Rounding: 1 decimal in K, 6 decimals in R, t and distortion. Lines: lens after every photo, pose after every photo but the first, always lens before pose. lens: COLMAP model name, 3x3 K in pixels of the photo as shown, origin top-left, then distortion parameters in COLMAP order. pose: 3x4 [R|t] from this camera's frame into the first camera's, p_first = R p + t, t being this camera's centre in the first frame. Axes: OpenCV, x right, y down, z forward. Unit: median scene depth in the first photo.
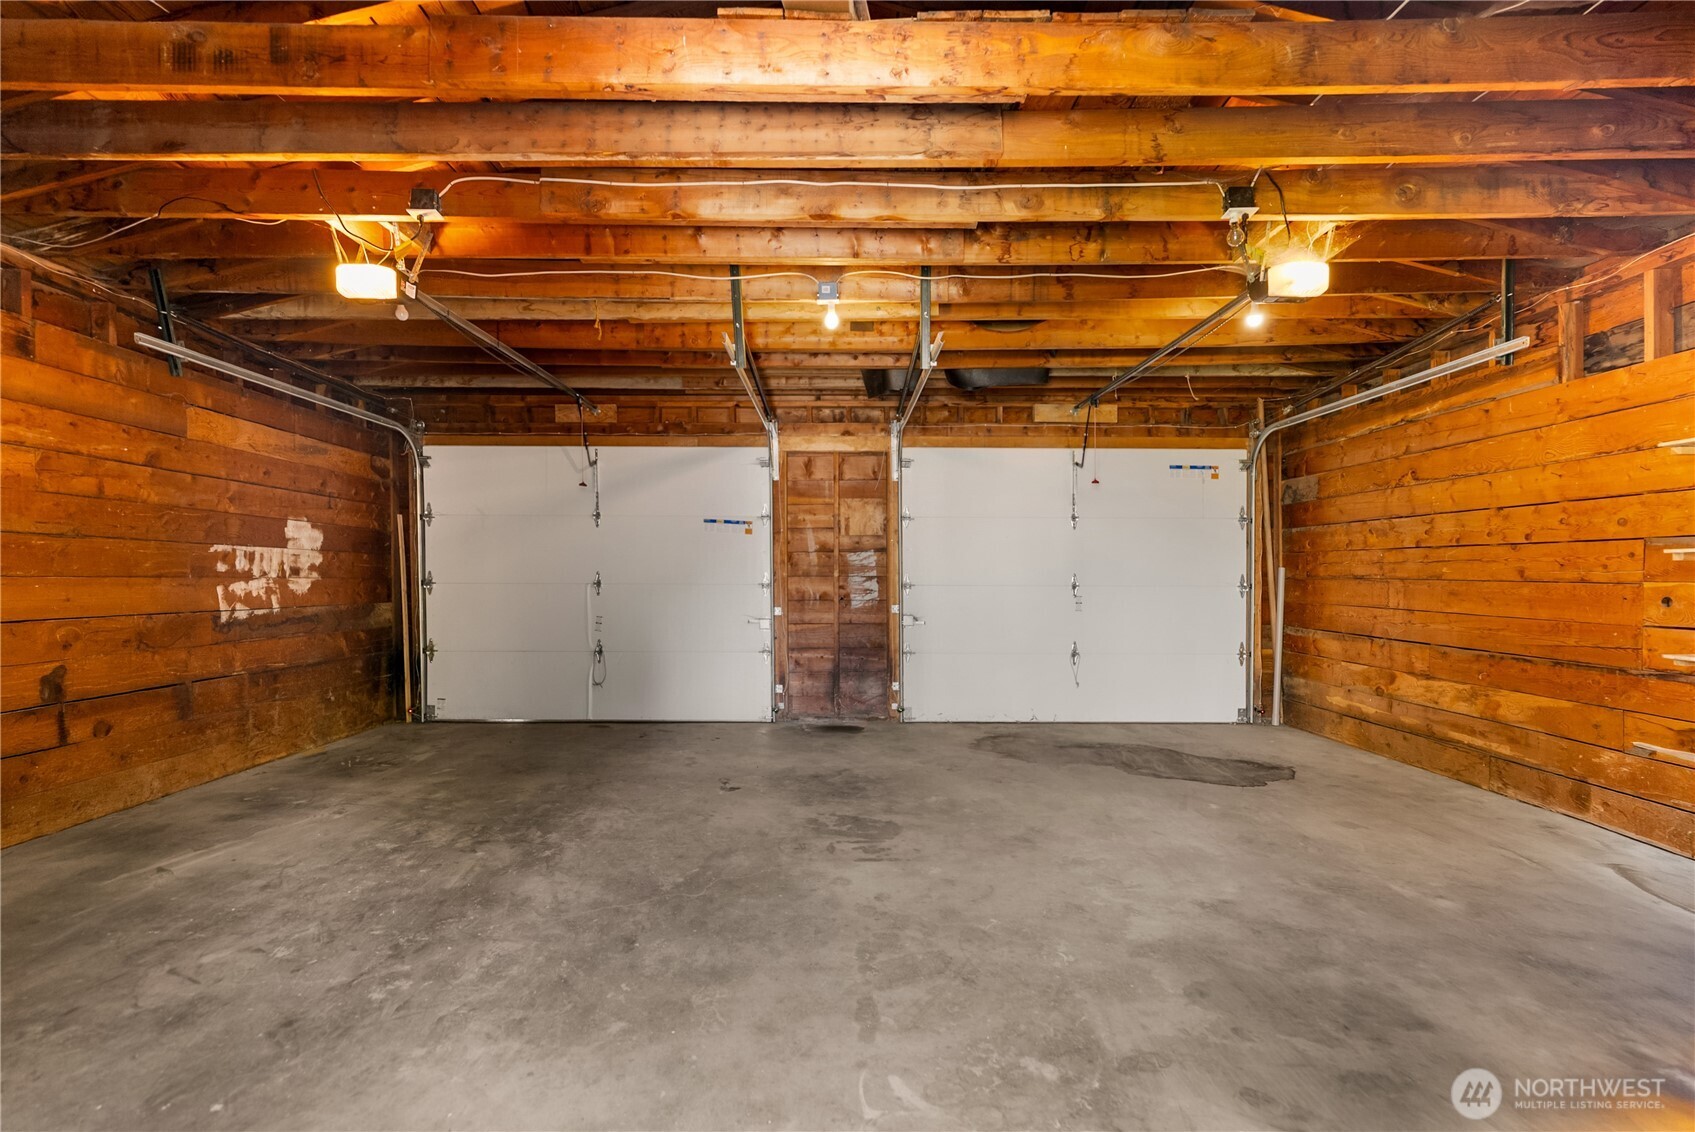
lens RADIAL K [[740.0, 0, 847.5], [0, 740.0, 566.0], [0, 0, 1]] dist [-0.000312, -0.000021]
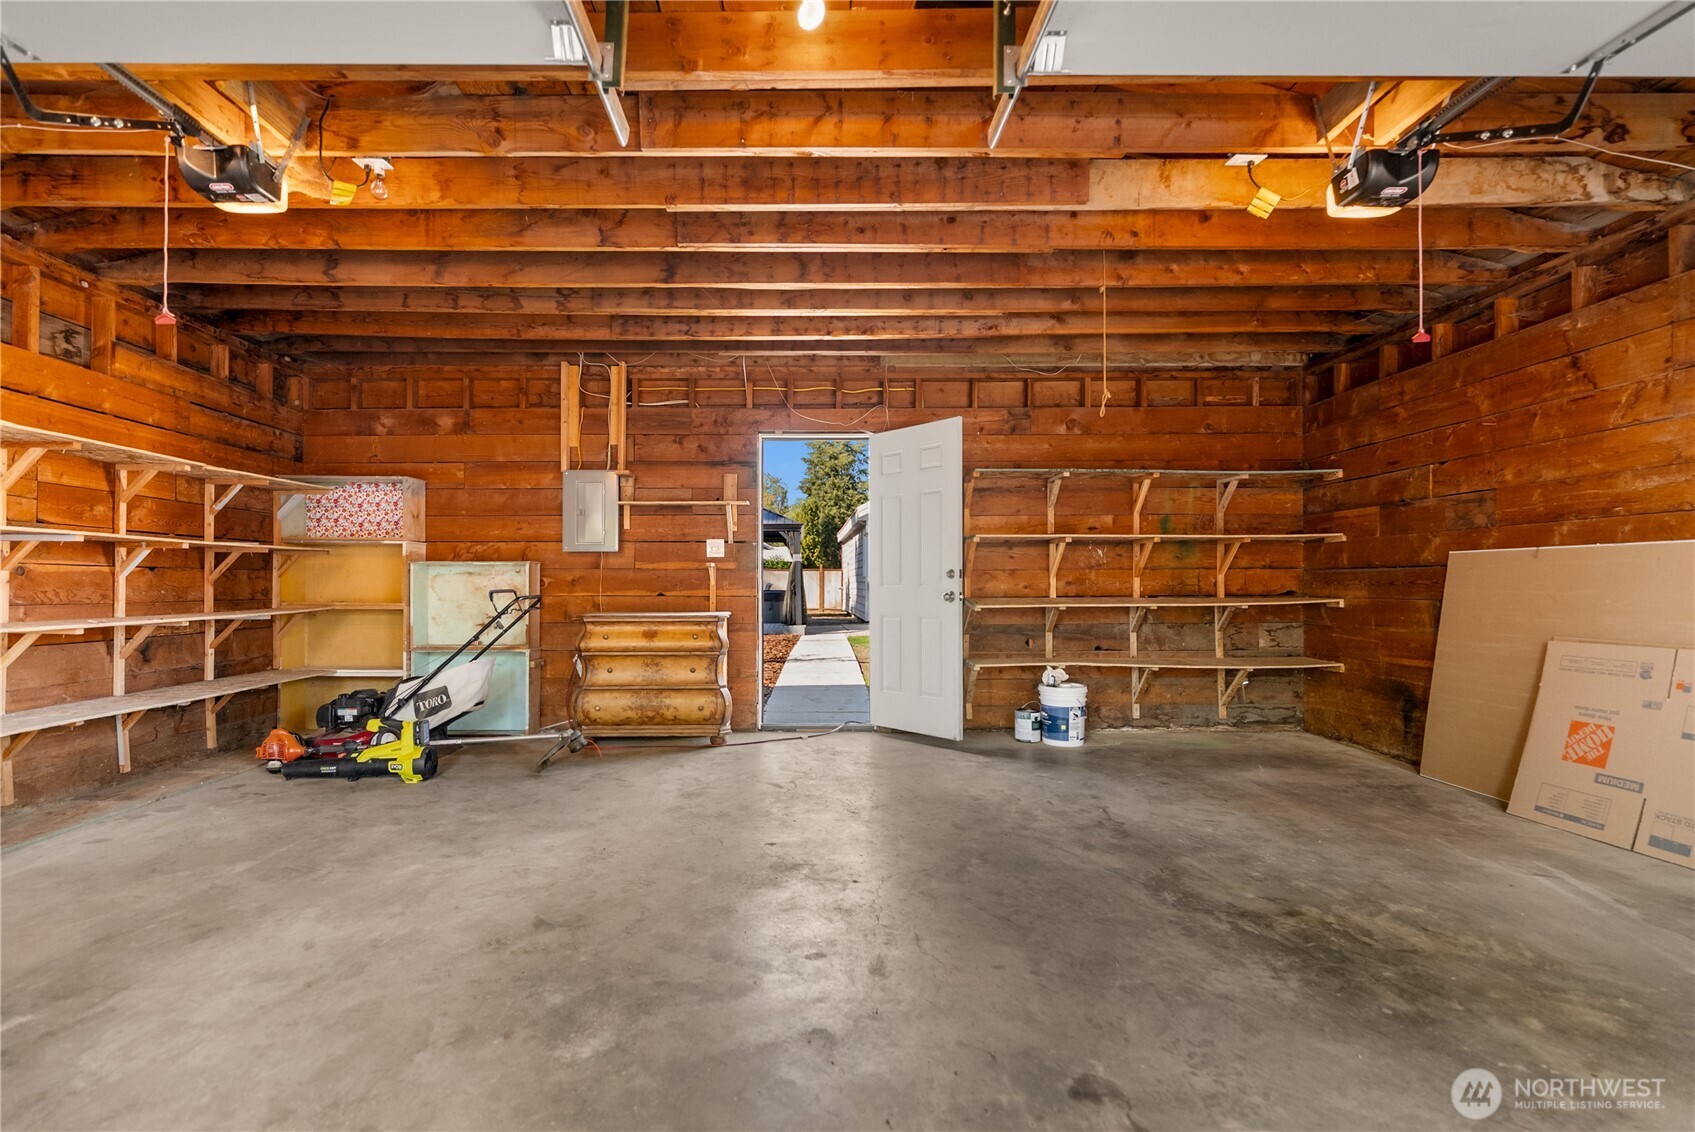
lens RADIAL K [[755.3, 0, 839.7], [0, 755.3, 576.3], [0, 0, 1]] dist [-0.040517, -0.000048]
pose [[-0.999299, -0.003164, -0.037312, -0.016964], [-0.002338, 0.999752, -0.022145, 0.060087], [0.037373, -0.022042, -0.999058, 1.865861]]
